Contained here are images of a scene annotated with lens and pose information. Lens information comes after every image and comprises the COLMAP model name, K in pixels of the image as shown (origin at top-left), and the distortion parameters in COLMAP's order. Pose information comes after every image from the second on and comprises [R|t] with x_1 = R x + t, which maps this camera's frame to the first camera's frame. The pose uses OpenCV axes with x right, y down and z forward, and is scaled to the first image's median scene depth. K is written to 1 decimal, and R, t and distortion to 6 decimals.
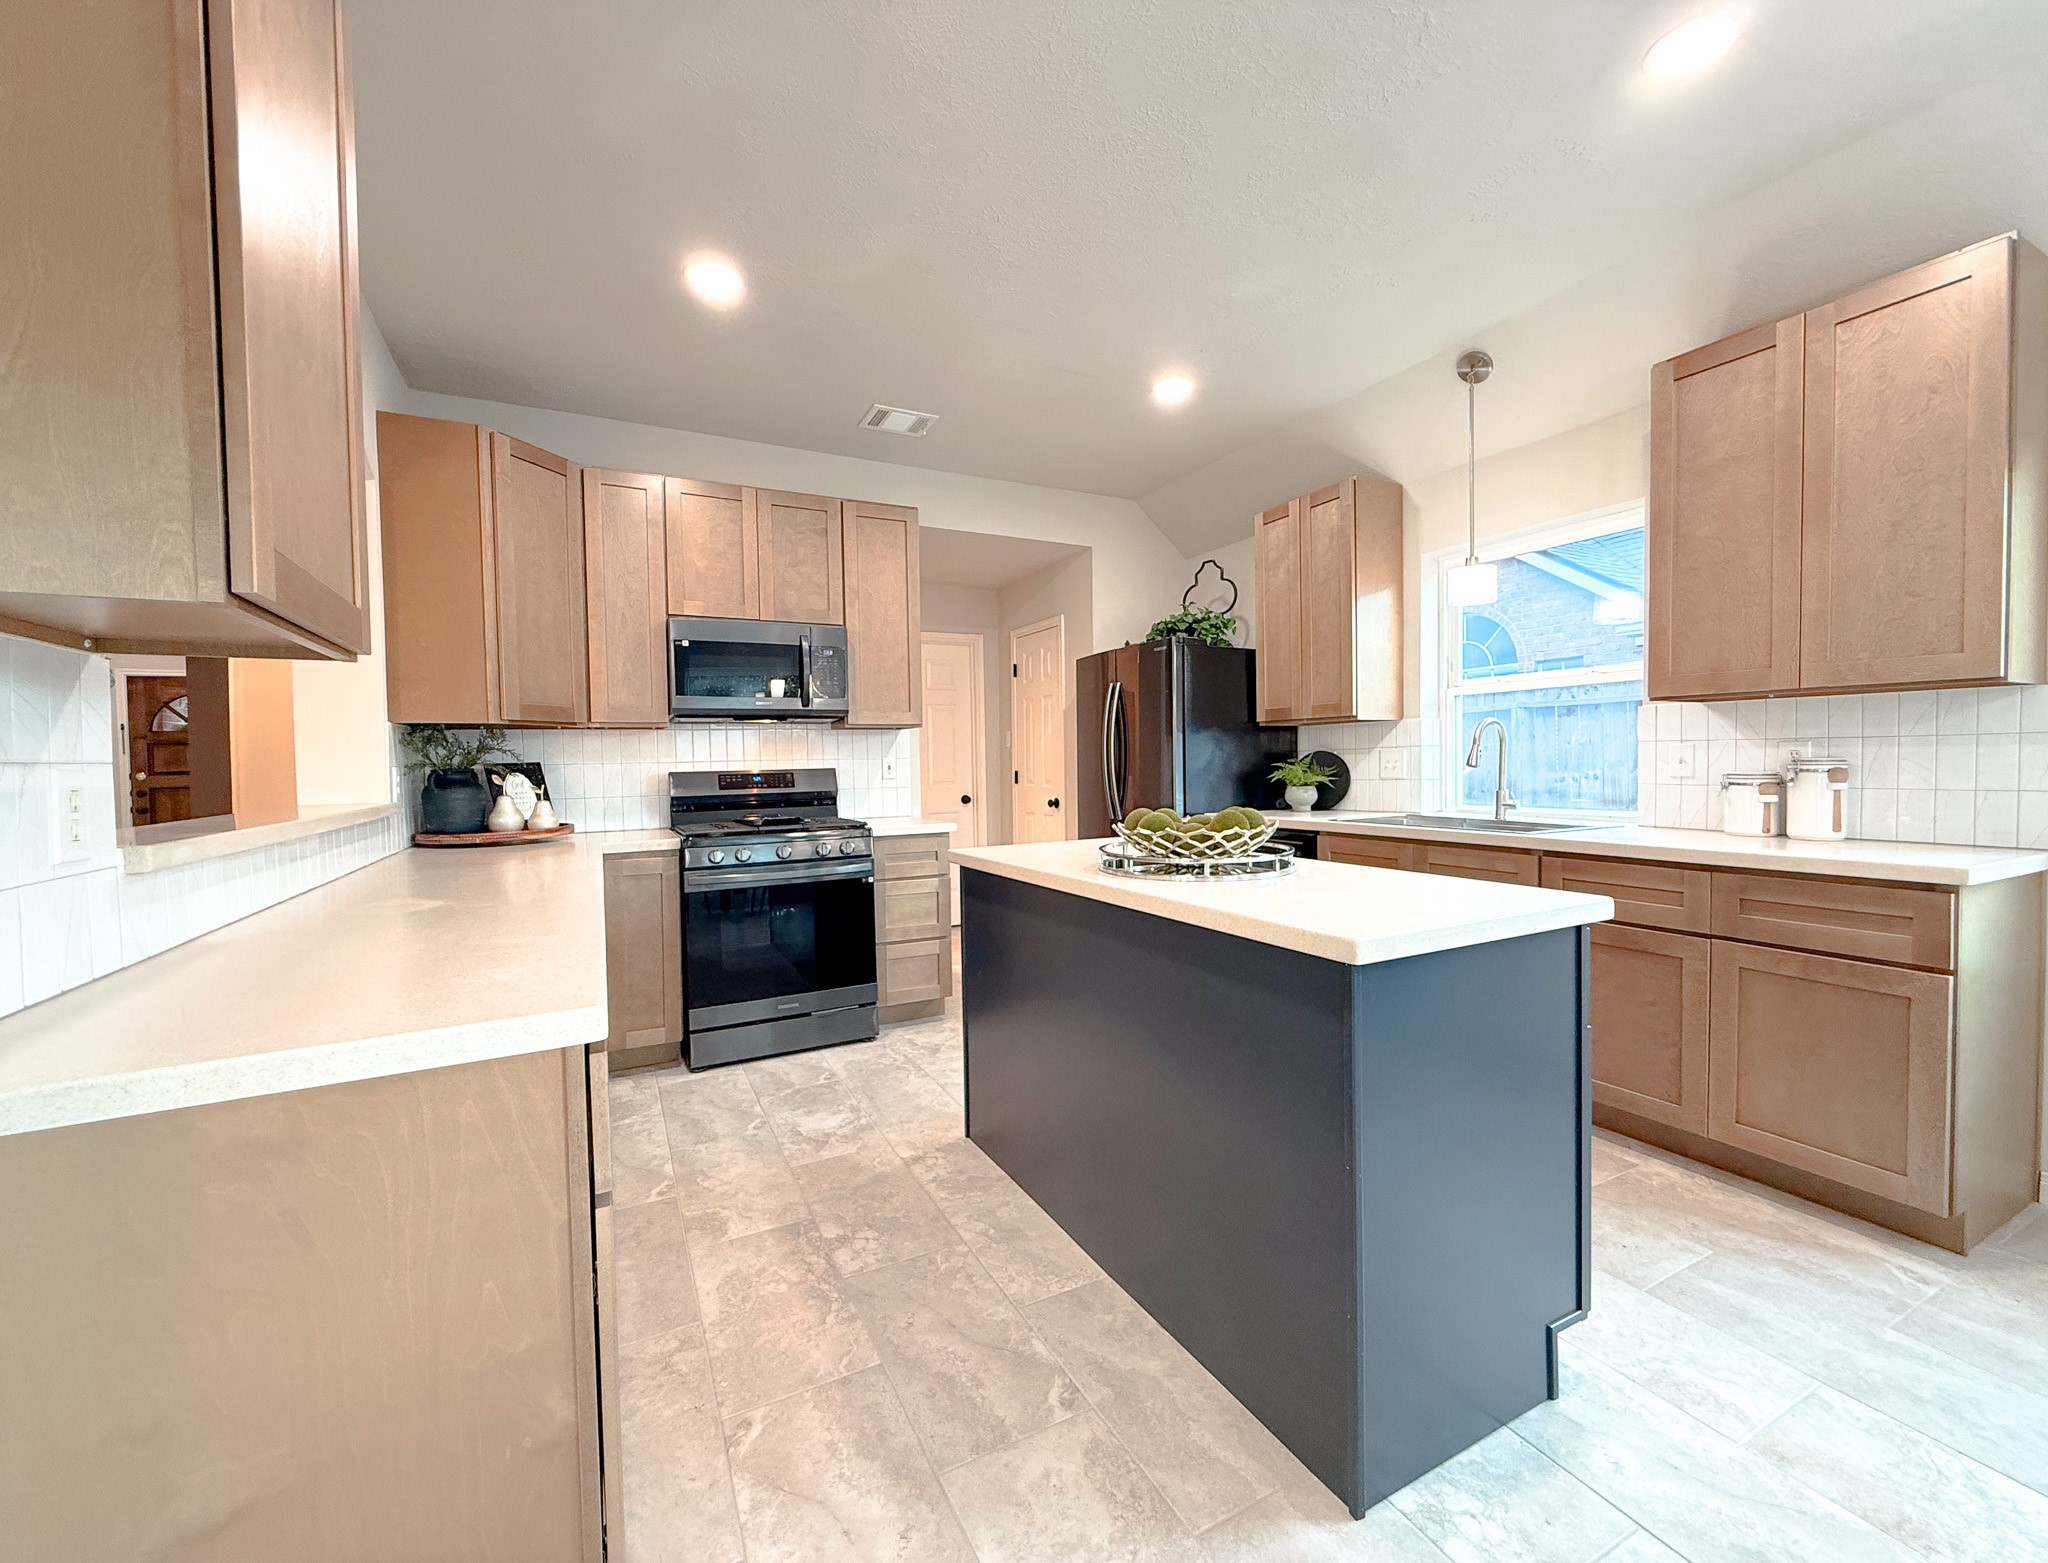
lens RADIAL K [[831.5, 0, 1019.6], [0, 831.5, 781.1], [0, 0, 1]] dist [0.000633, 0.000028]
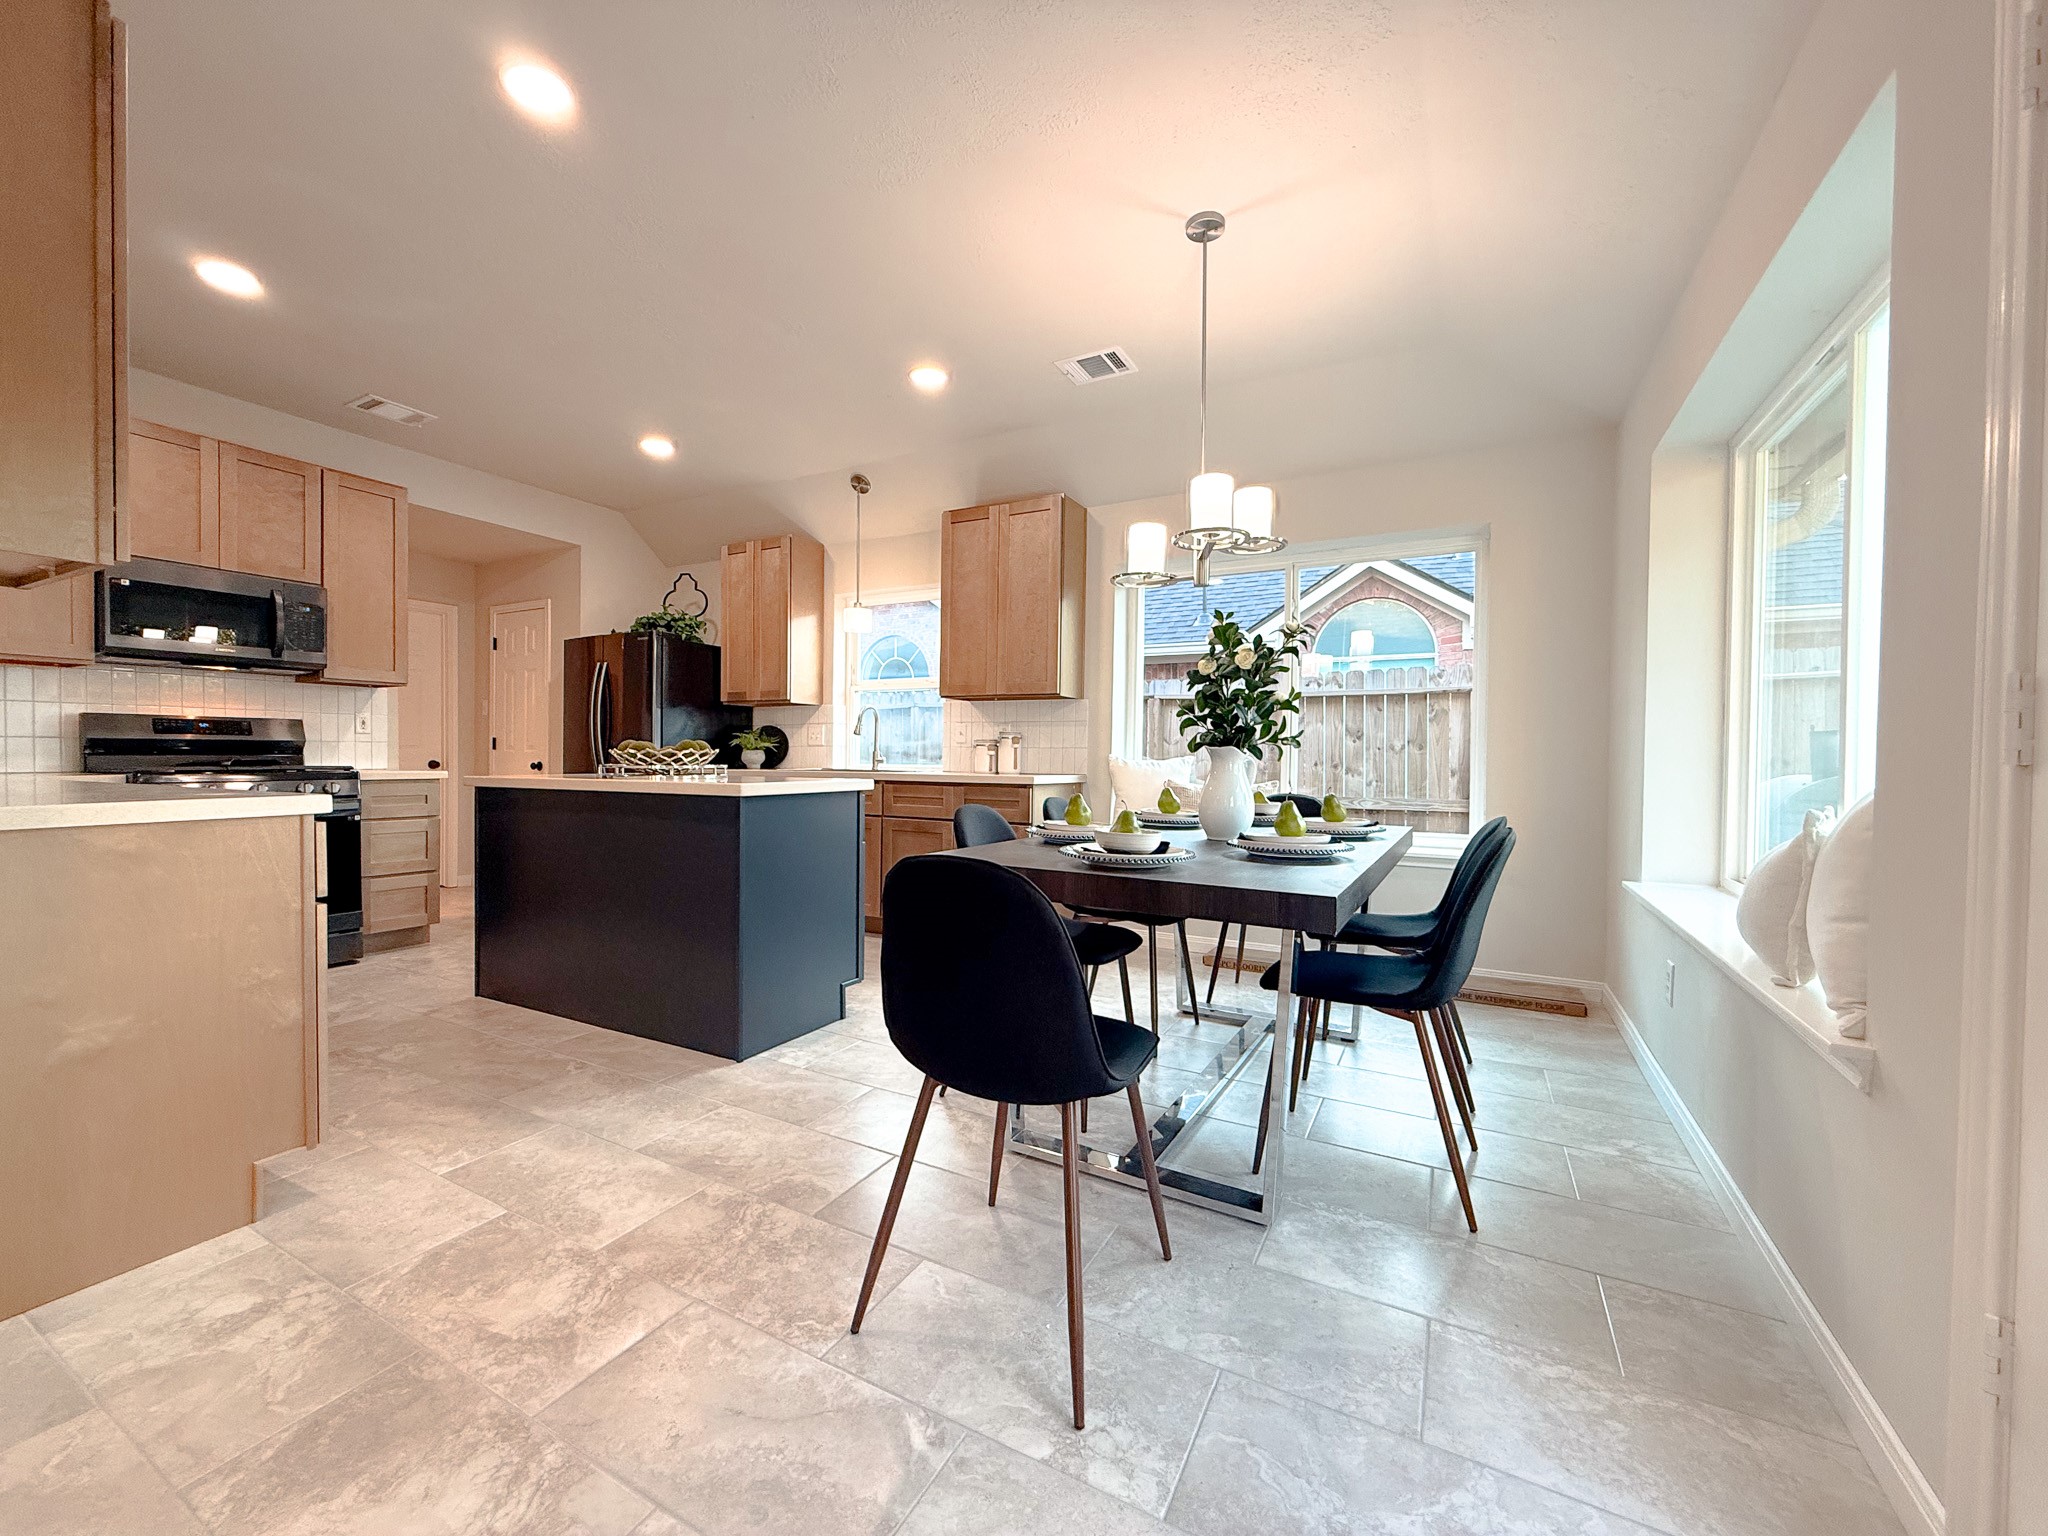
lens RADIAL K [[816.3, 0, 1020.4], [0, 816.3, 768.8], [0, 0, 1]] dist [0.000539, -0.000151]
pose [[0.822331, 0.016824, 0.568760, -0.069025], [-0.009695, 0.999832, -0.015558, 0.058862], [-0.568926, 0.007279, 0.822356, -0.388203]]
